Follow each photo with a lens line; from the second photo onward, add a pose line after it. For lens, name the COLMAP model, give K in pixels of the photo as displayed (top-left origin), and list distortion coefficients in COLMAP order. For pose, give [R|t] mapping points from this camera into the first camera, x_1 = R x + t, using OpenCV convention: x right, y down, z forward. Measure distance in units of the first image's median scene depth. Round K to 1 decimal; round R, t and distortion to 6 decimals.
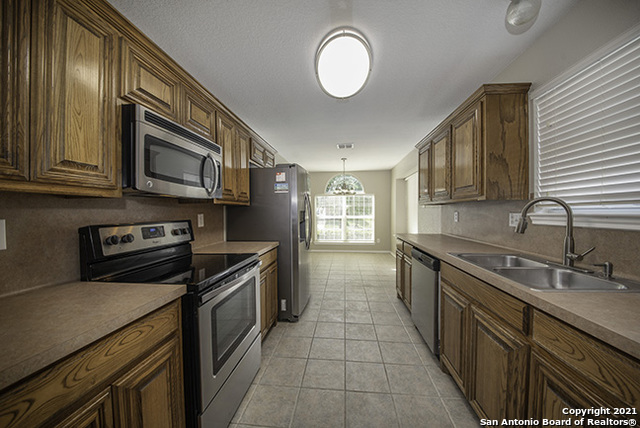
lens RADIAL K [[225.8, 0, 322.0], [0, 225.8, 213.8], [0, 0, 1]] dist [0.000492, -0.007056]
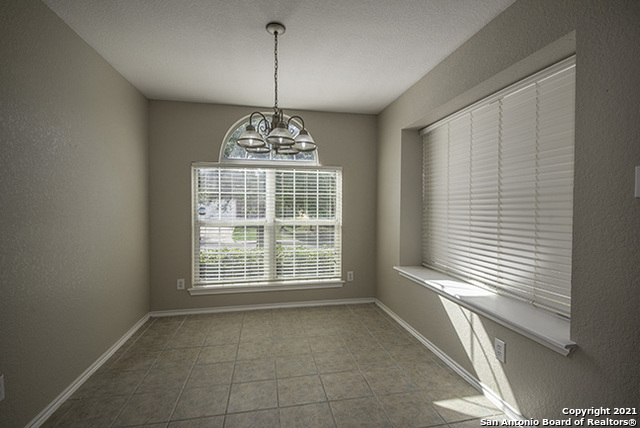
lens RADIAL K [[290.9, 0, 320.0], [0, 290.9, 214.0], [0, 0, 1]] dist [-0.001565, -0.000351]
pose [[0.968984, -0.000244, 0.247124, 0.279217], [-0.001394, 0.999978, 0.006453, -0.017034], [-0.247120, -0.006597, 0.968962, 2.353405]]
